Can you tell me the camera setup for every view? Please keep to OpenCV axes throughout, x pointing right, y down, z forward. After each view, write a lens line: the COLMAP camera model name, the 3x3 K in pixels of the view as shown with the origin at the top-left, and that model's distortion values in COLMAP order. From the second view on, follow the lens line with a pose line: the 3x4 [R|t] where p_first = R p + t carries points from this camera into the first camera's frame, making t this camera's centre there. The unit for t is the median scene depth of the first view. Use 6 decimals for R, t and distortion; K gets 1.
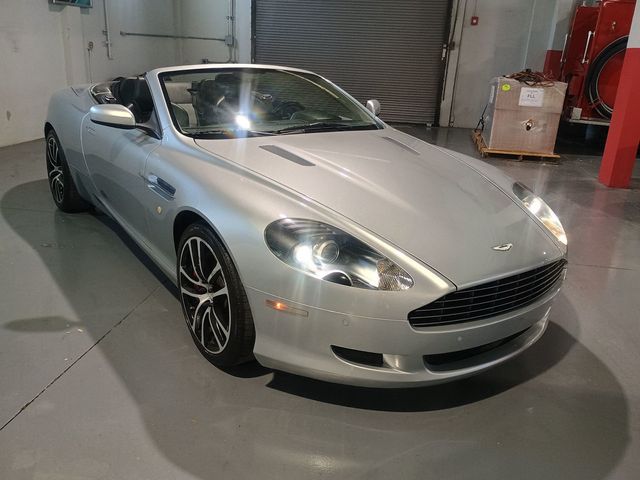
lens RADIAL K [[552.0, 0, 322.4], [0, 552.0, 241.2], [0, 0, 1]] dist [0.062957, -0.062466]
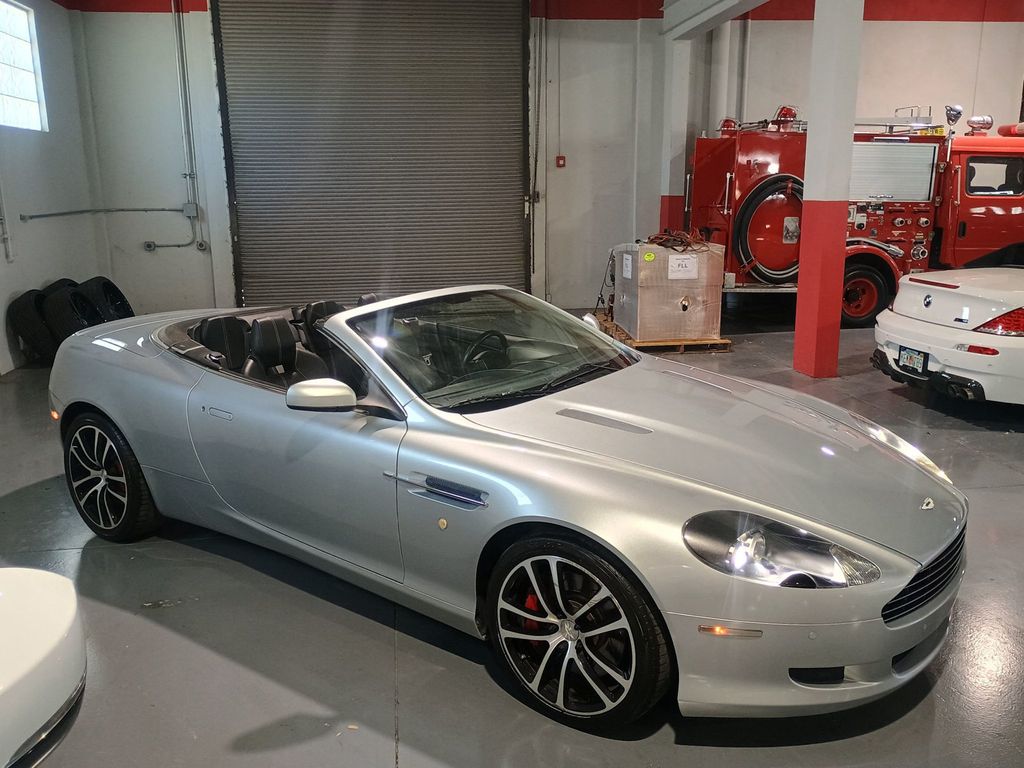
lens RADIAL K [[883.2, 0, 515.8], [0, 883.2, 386.0], [0, 0, 1]] dist [0.062957, -0.062466]
pose [[0.951382, -0.128152, 0.280088, -0.298144], [0.155810, 0.984645, -0.078728, -0.075380], [-0.265698, 0.118541, 0.956741, -0.066199]]
